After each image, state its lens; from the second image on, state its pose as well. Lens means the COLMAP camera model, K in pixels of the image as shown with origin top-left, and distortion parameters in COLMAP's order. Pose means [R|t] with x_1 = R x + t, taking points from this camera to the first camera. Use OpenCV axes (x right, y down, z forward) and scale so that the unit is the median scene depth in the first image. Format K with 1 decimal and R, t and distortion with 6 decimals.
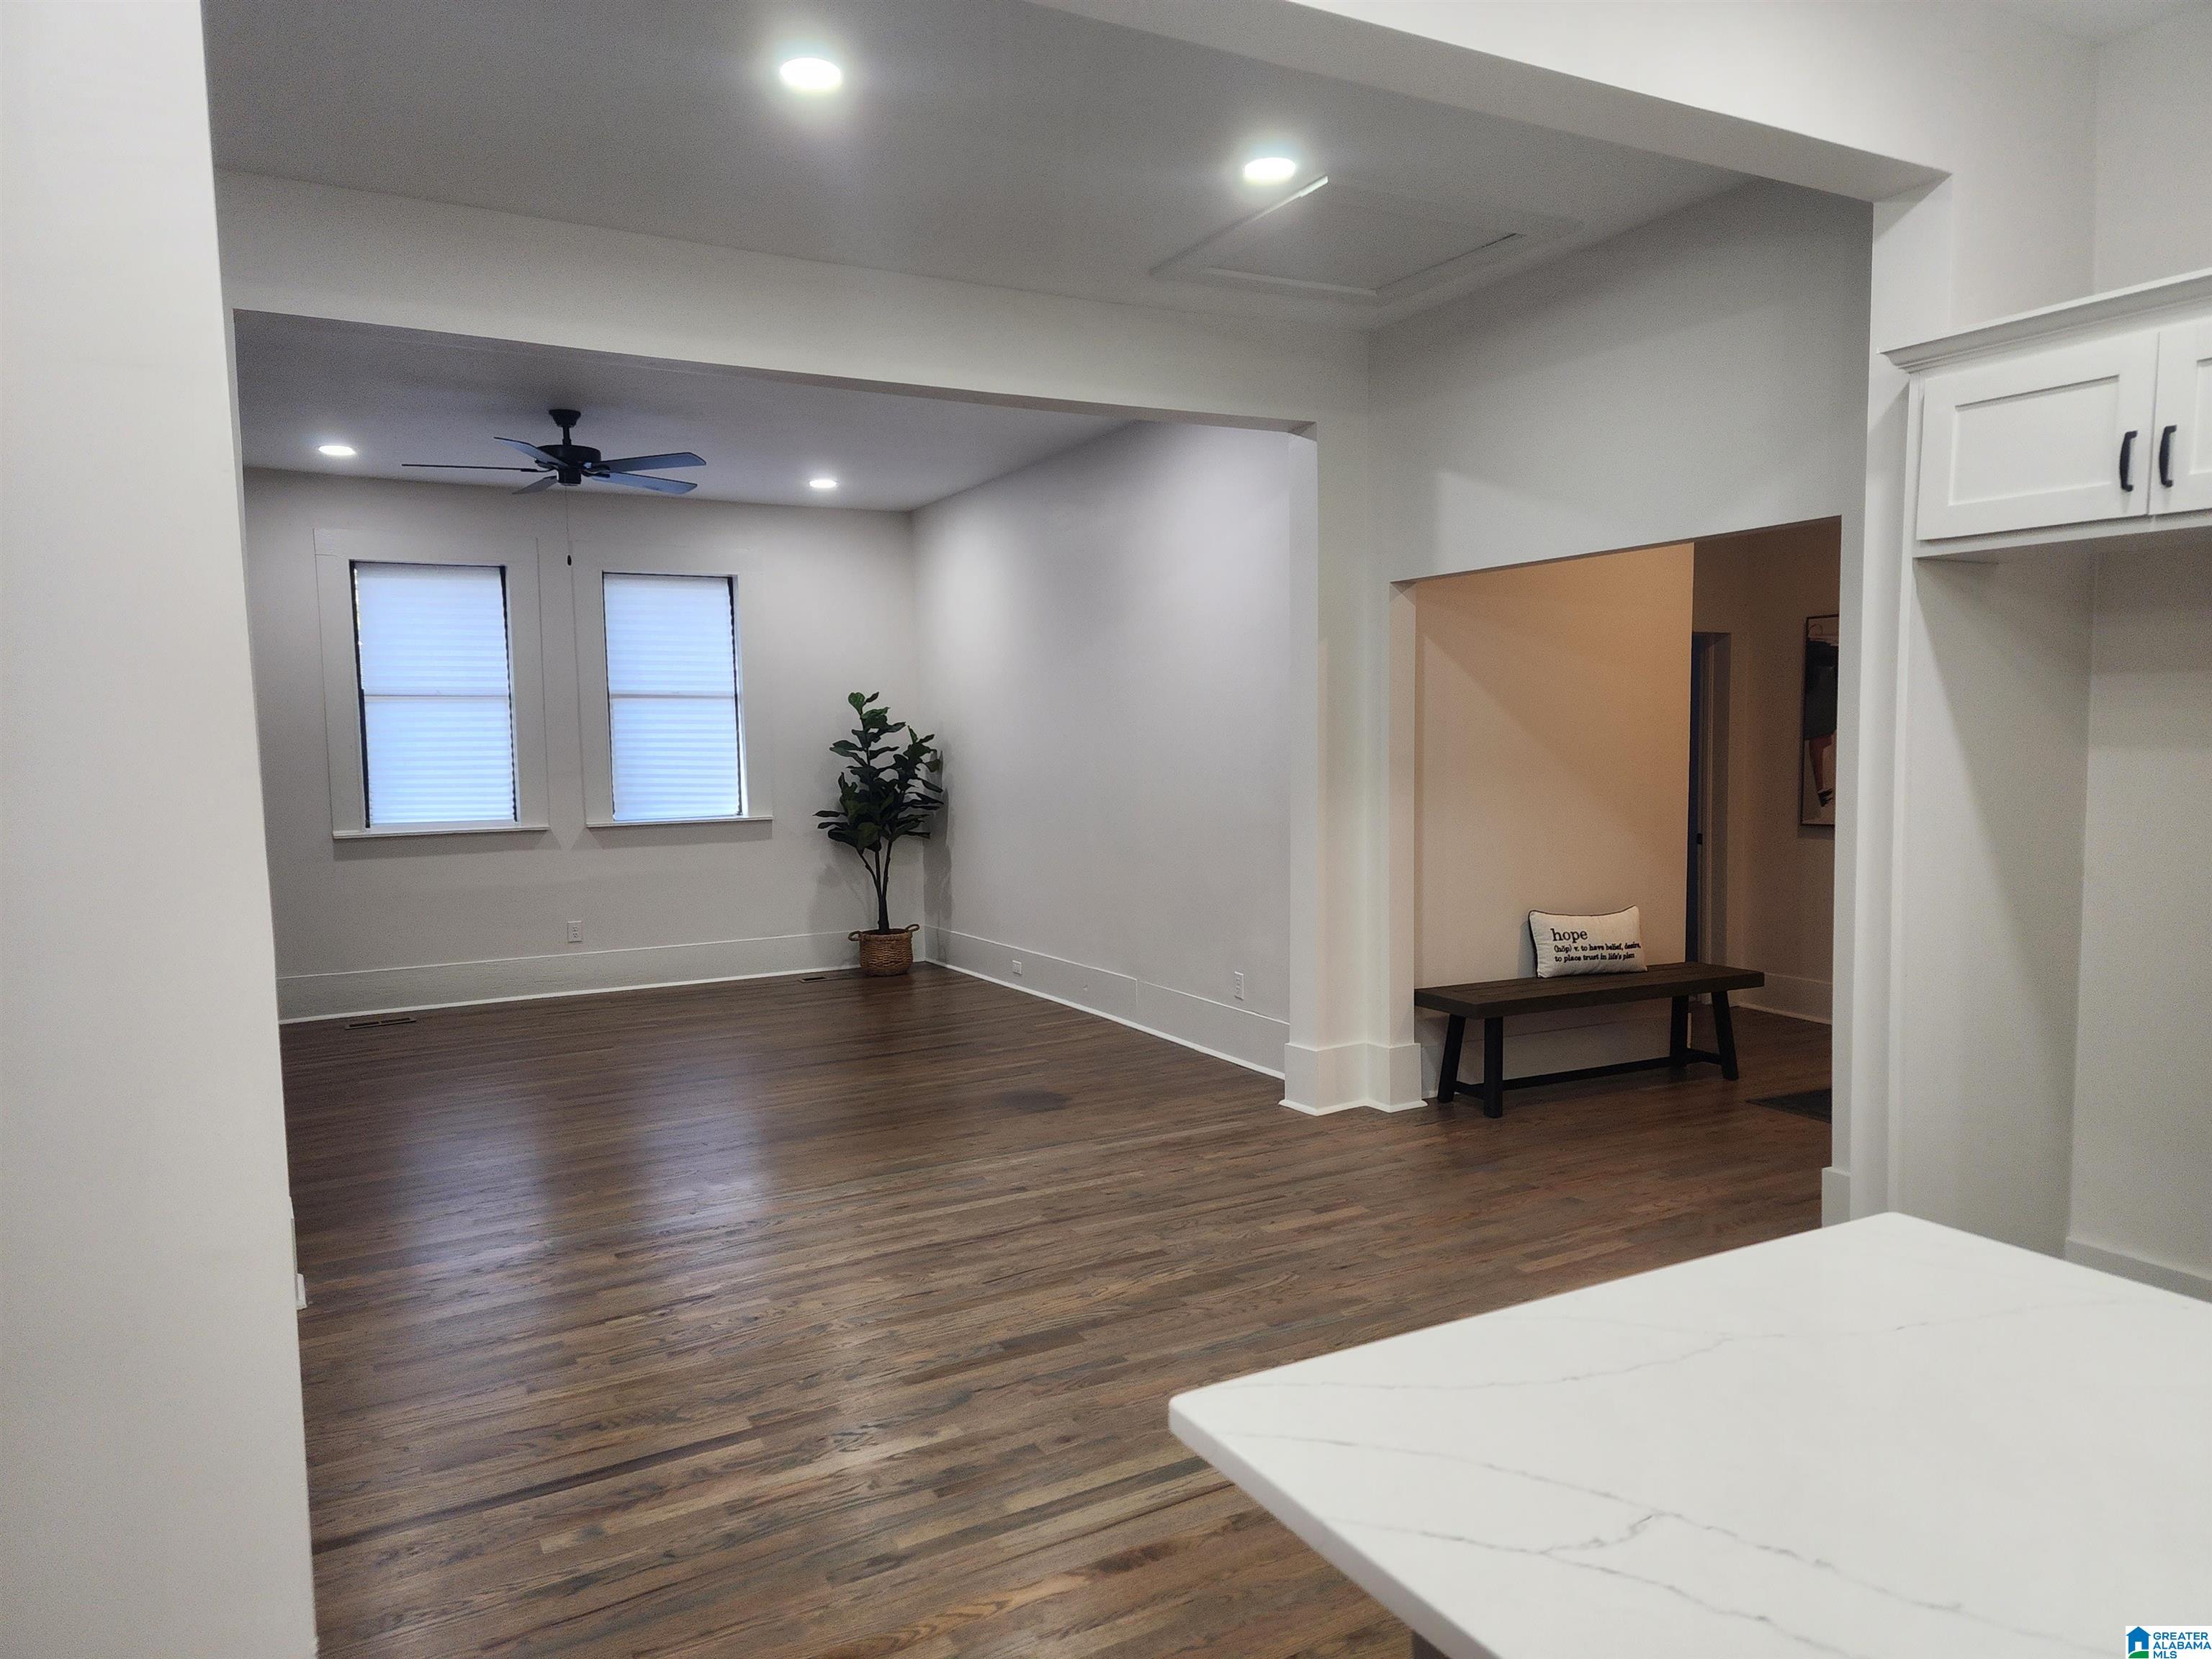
lens RADIAL K [[1466.8, 0, 1106.0], [0, 1466.8, 829.5], [0, 0, 1]] dist [0.031267, -0.003096]
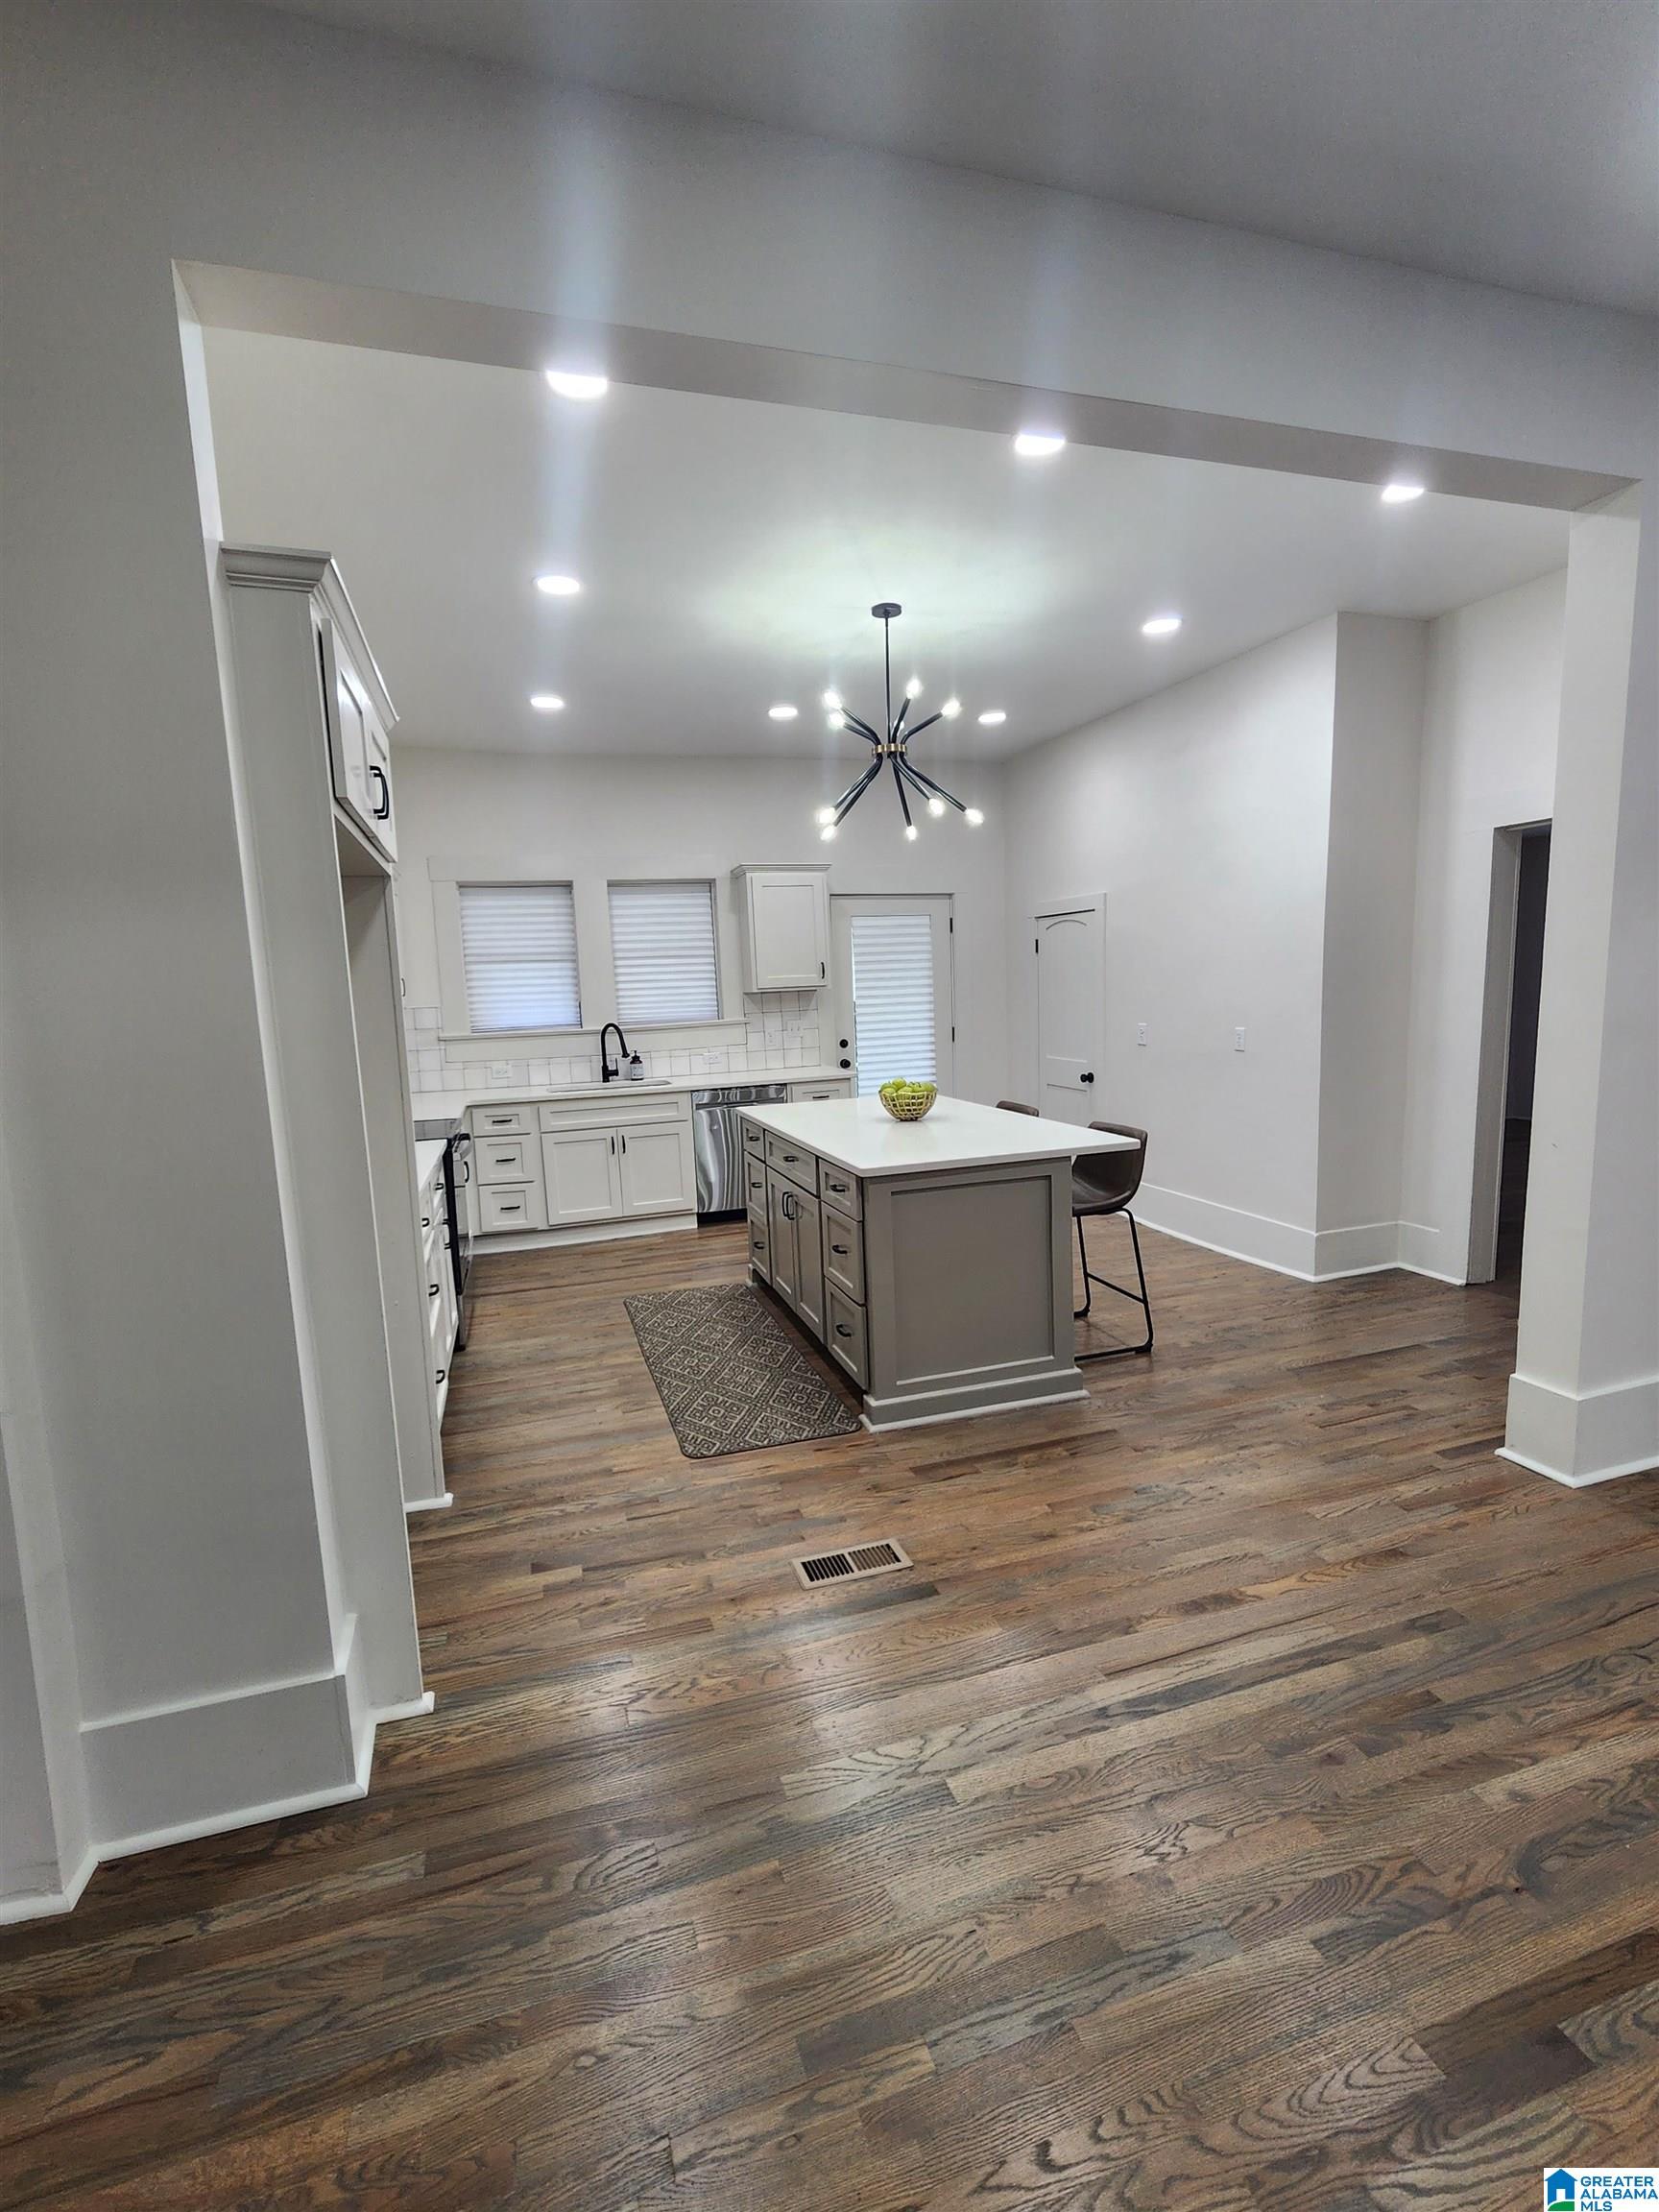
lens RADIAL K [[998.5, 0, 832.6], [0, 998.5, 1146.4], [0, 0, 1]] dist [0.001999, 0.000432]
pose [[-0.981216, 0.025961, 0.191155, 0.156807], [0.068189, 0.973611, 0.217791, -0.102324], [-0.180457, 0.226734, -0.957093, 1.701818]]
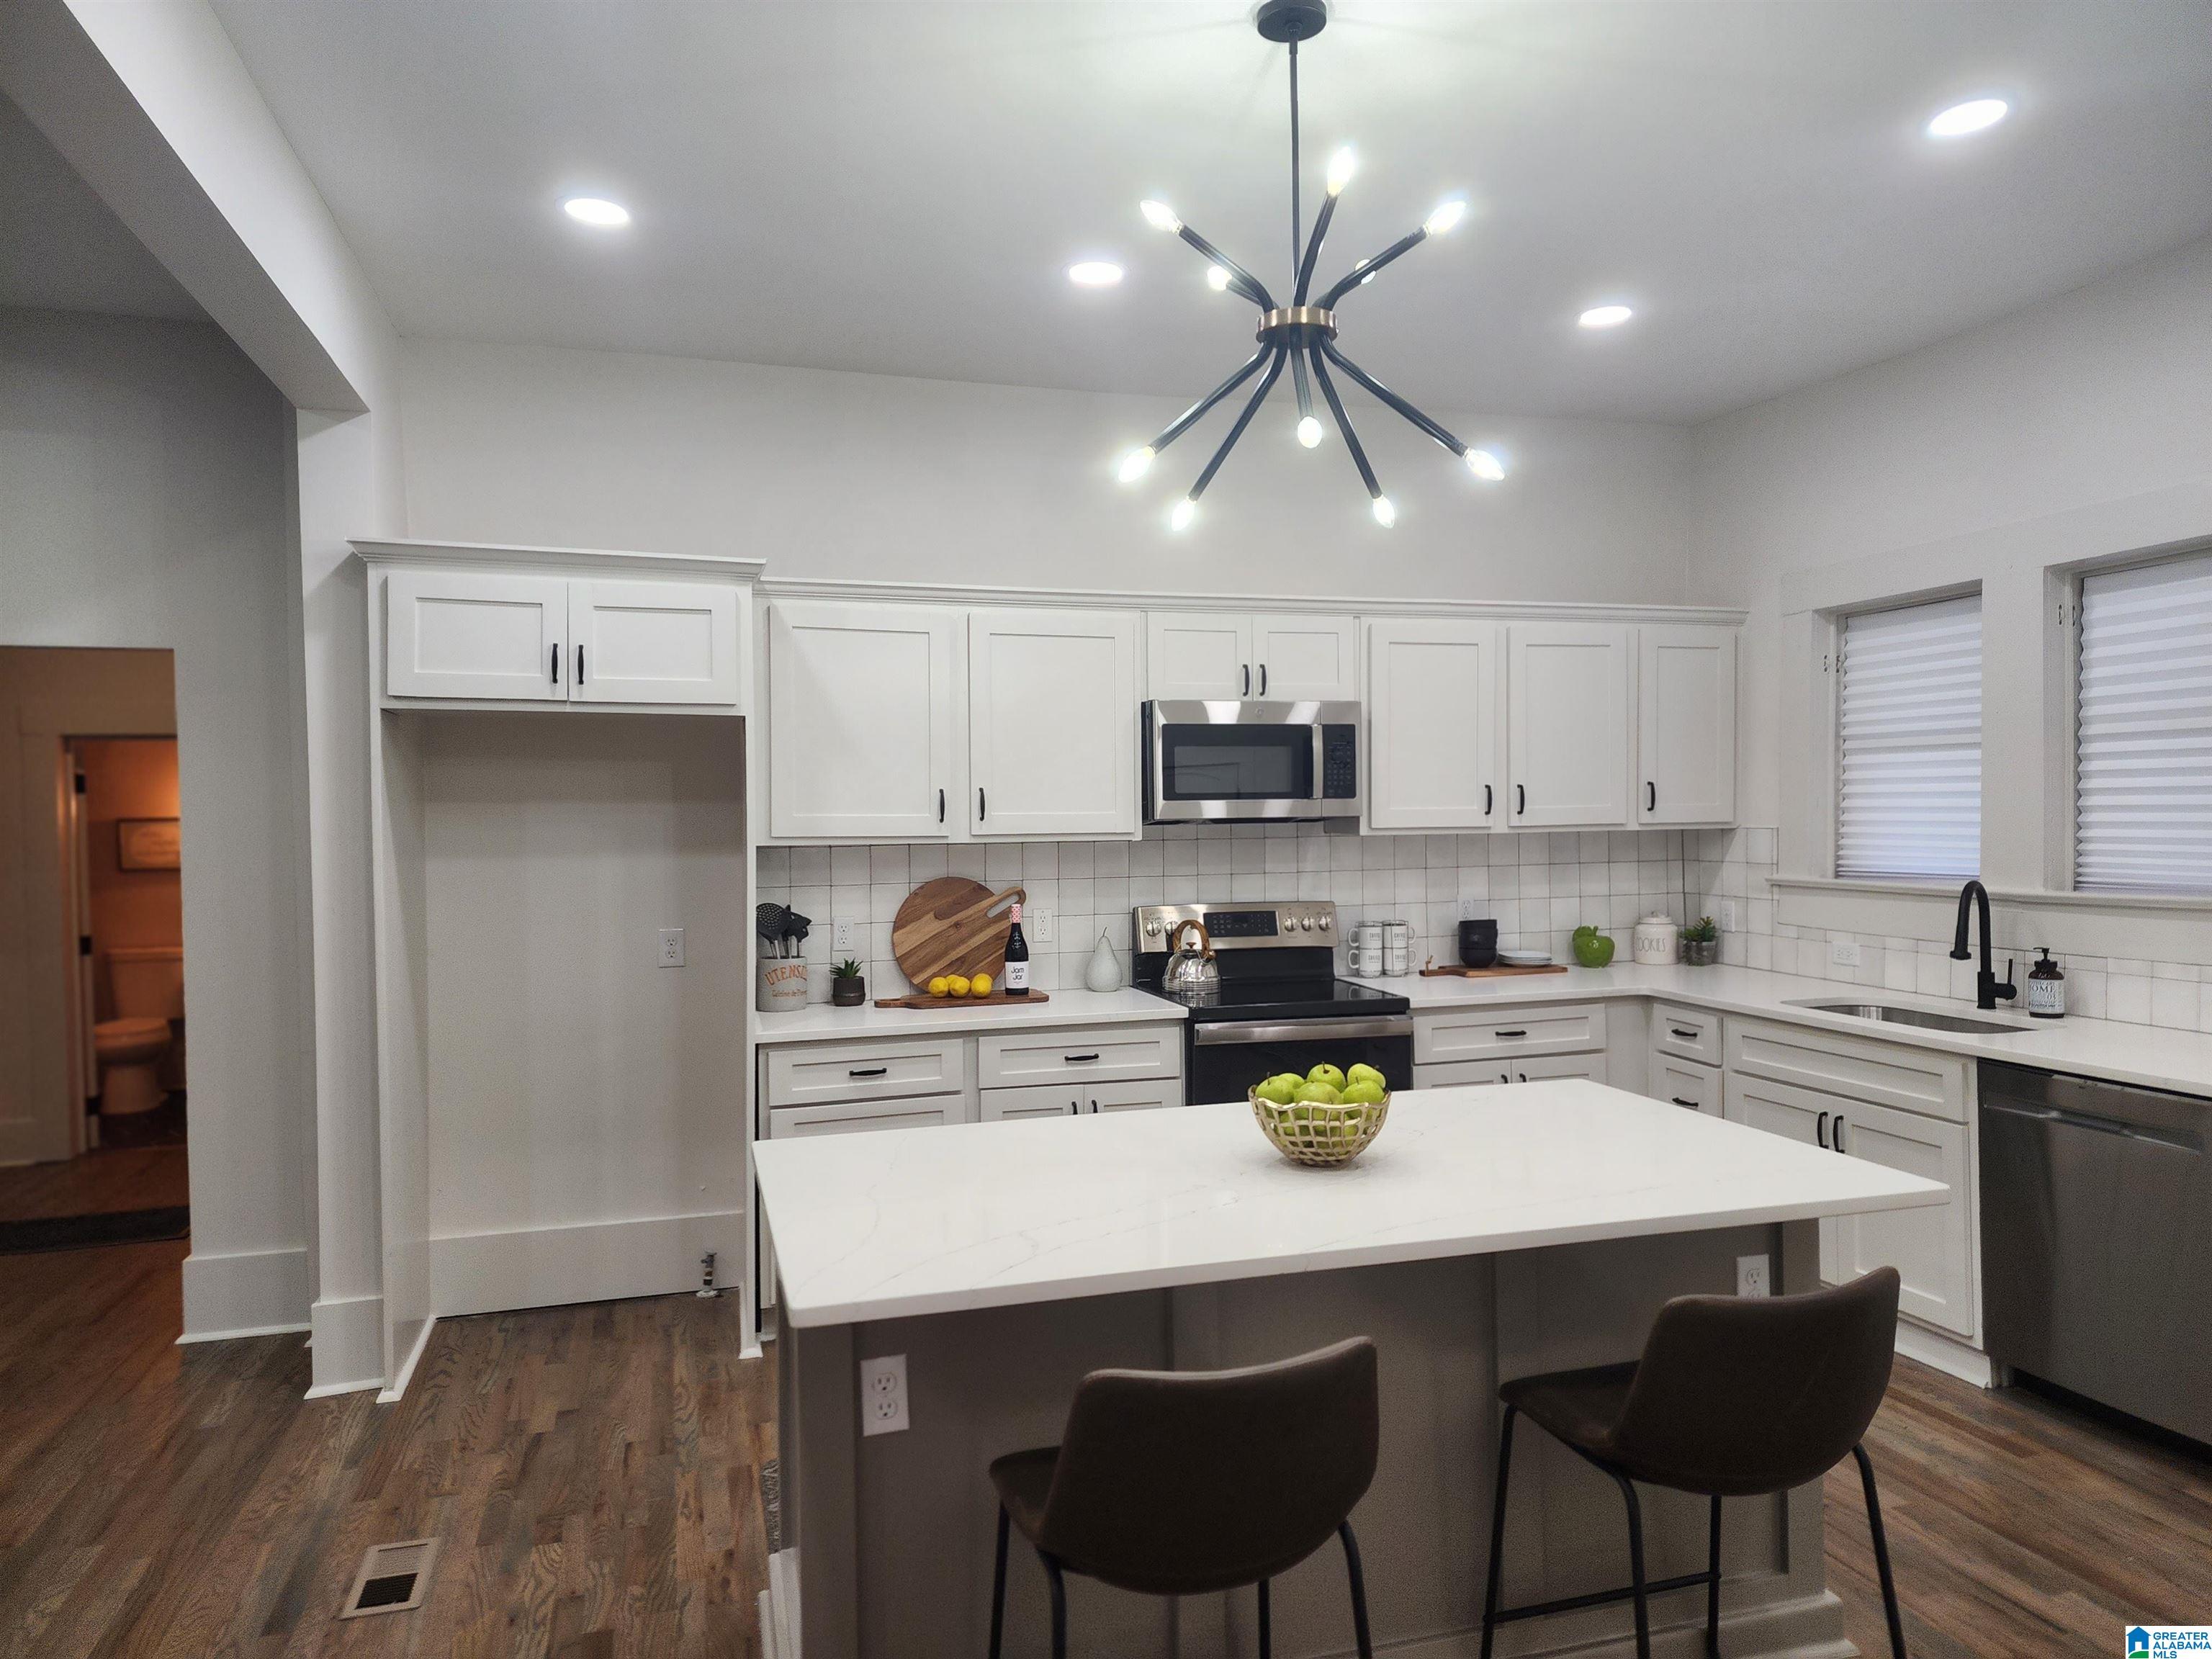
lens RADIAL K [[1466.8, 0, 1106.0], [0, 1466.8, 829.5], [0, 0, 1]] dist [0.031267, -0.003096]
pose [[0.213222, 0.003996, 0.976996, -0.606990], [0.076121, 0.996884, -0.020690, -0.009335], [-0.974034, 0.078781, 0.212253, 0.159797]]
